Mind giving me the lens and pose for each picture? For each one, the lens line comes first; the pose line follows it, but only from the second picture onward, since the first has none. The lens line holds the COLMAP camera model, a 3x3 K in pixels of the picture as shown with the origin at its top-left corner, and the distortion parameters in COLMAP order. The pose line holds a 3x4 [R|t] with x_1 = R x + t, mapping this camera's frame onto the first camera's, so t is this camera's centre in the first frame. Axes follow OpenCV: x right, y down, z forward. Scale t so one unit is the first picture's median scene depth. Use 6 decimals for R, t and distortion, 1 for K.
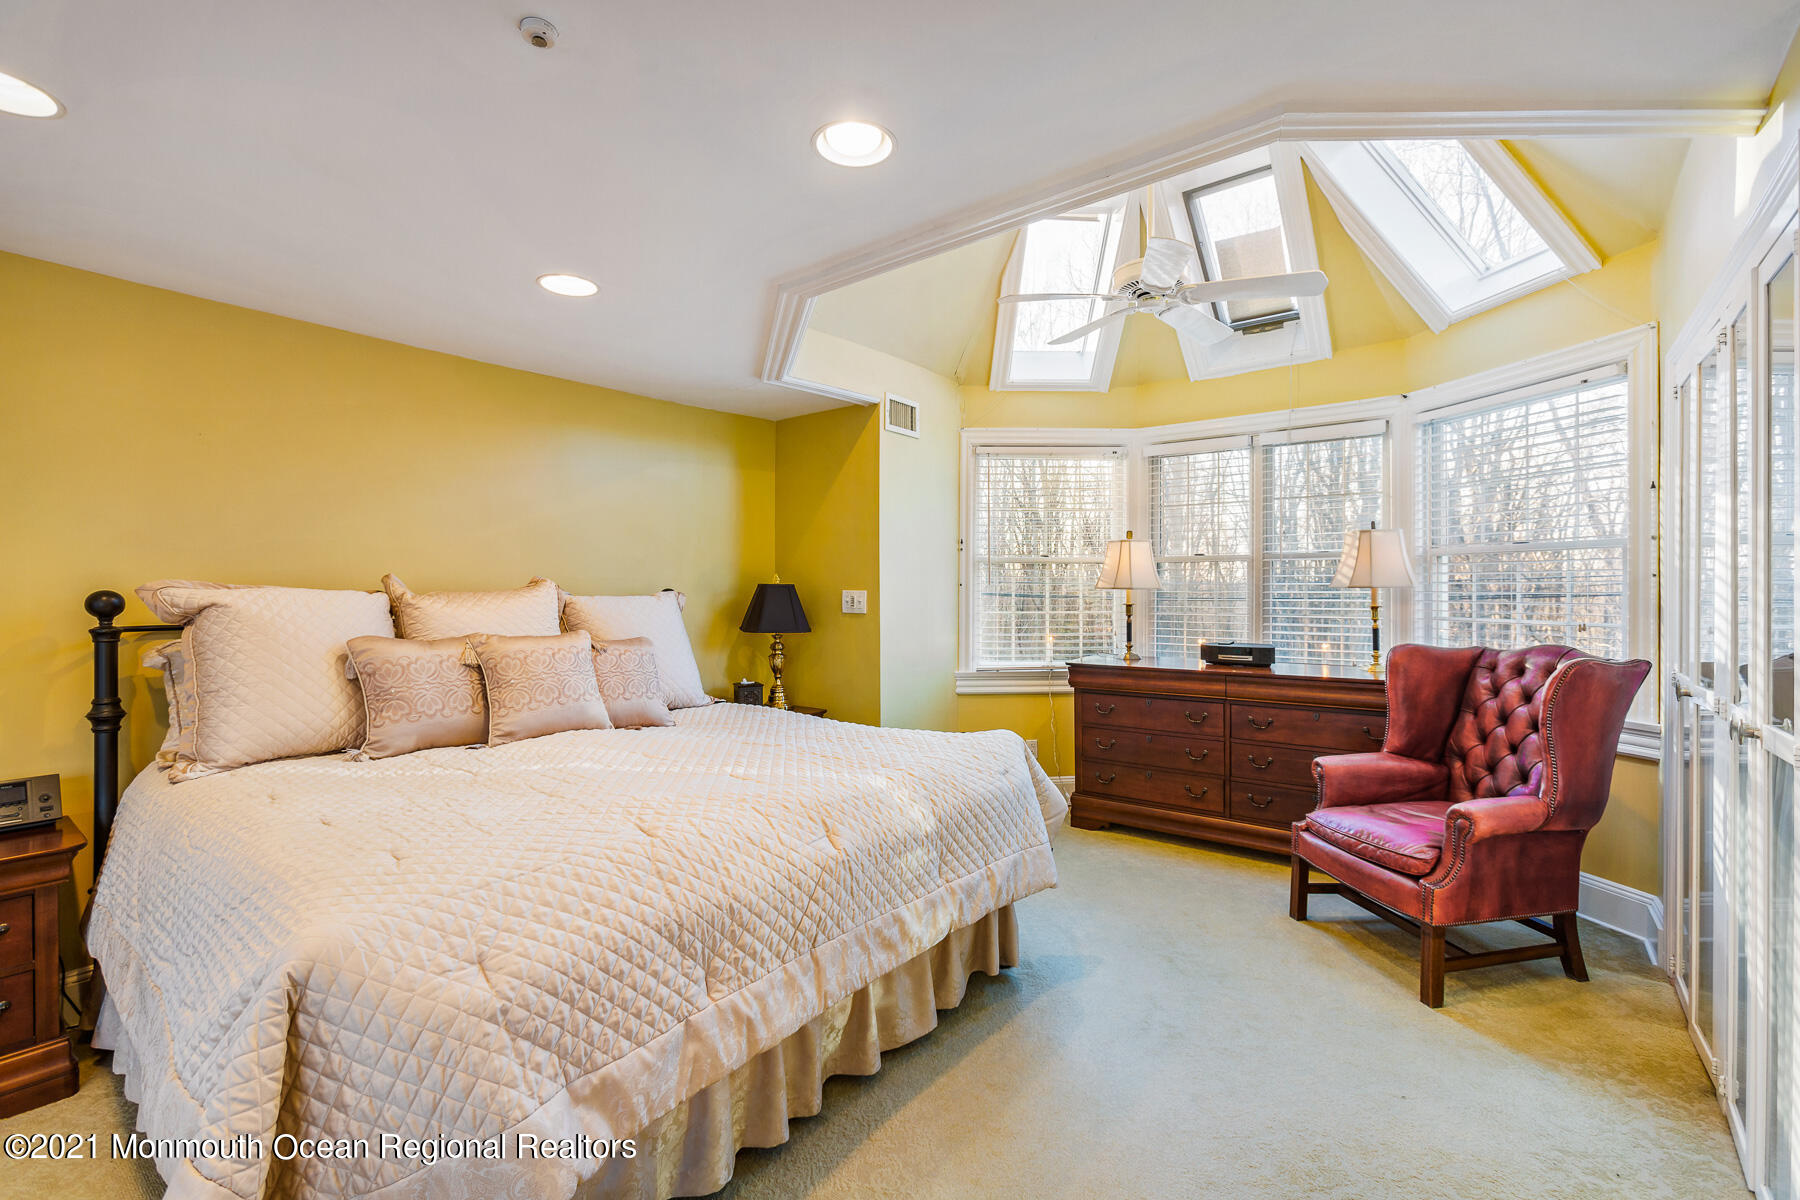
lens RADIAL K [[792.1, 0, 901.7], [0, 792.1, 591.5], [0, 0, 1]] dist [-0.015495, 0.004248]
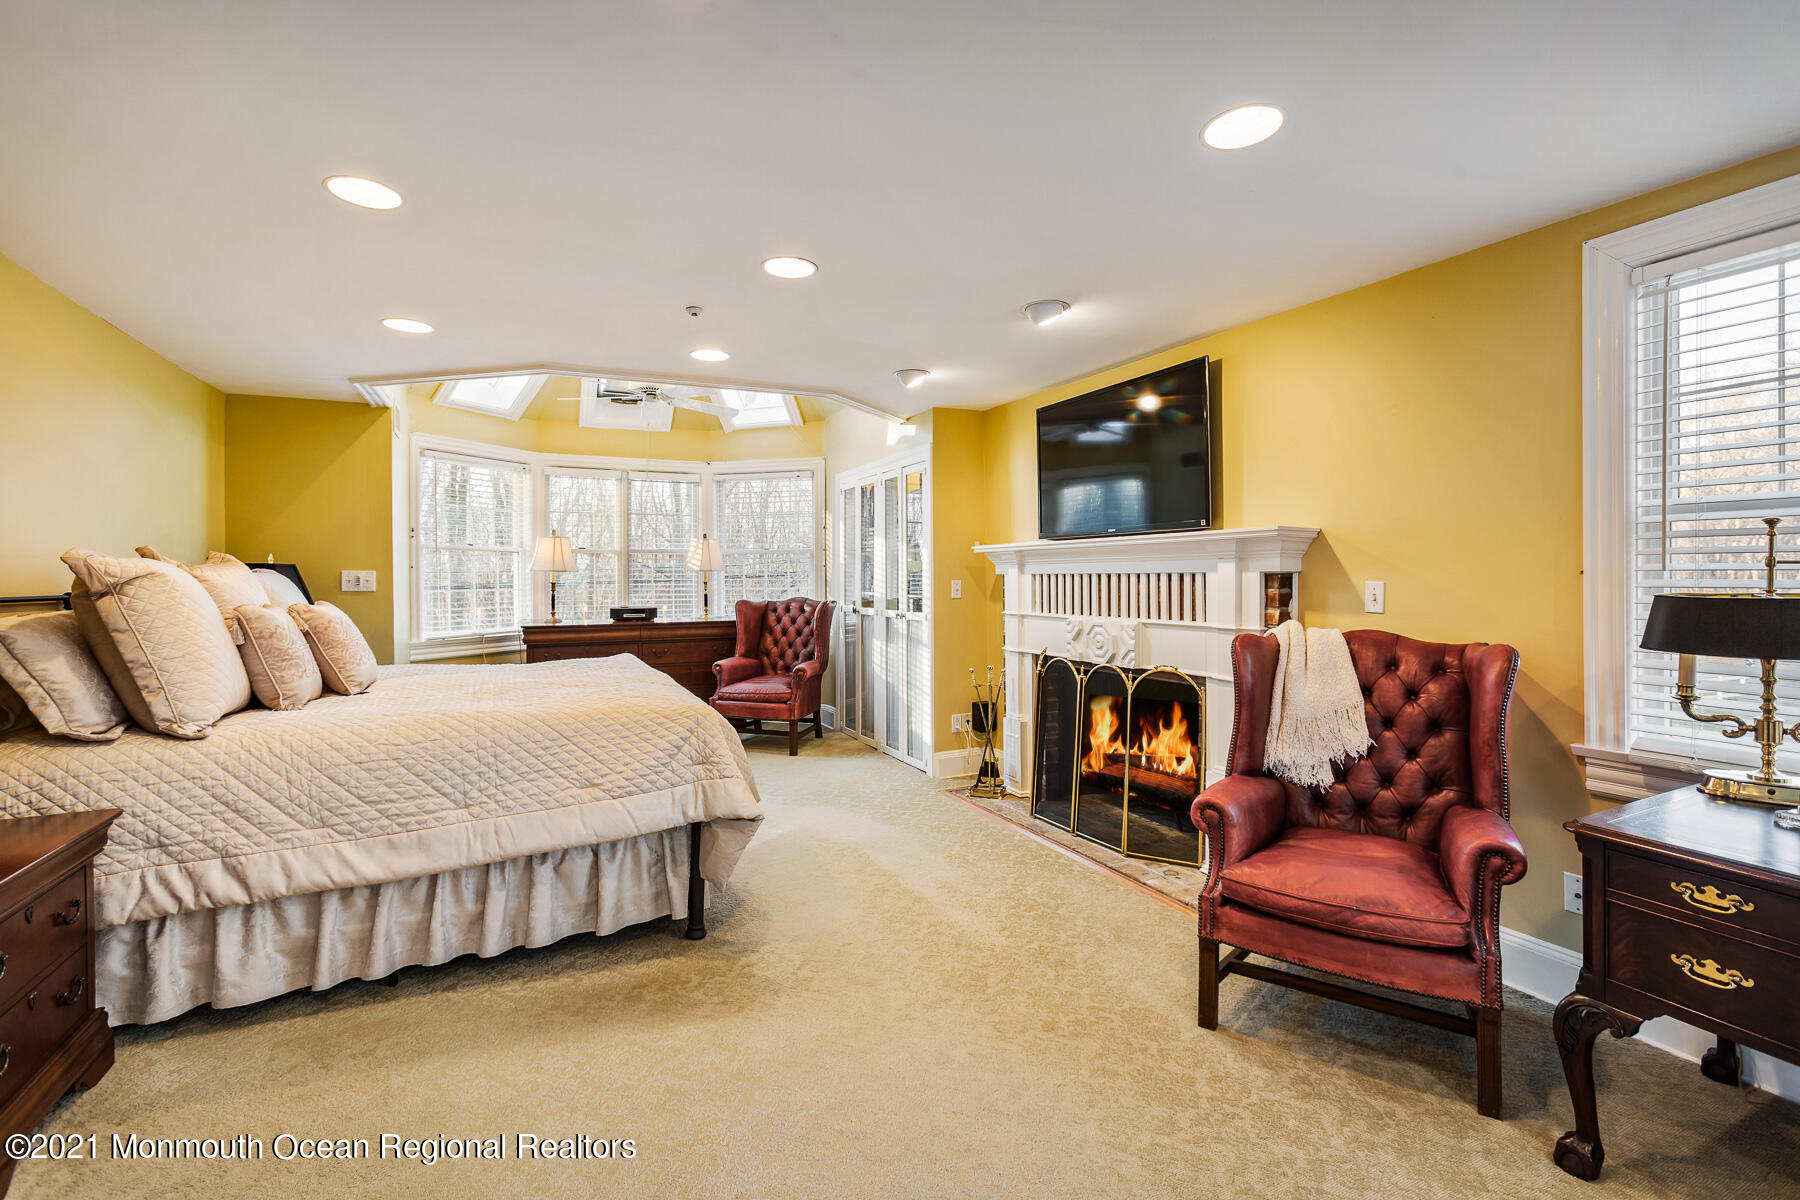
lens RADIAL K [[792.1, 0, 898.5], [0, 792.1, 588.8], [0, 0, 1]] dist [-0.015495, 0.004248]
pose [[0.442681, -0.010506, 0.896617, -0.956415], [0.002070, 0.999941, 0.010695, 0.018630], [-0.896677, -0.002878, 0.442677, -0.213939]]
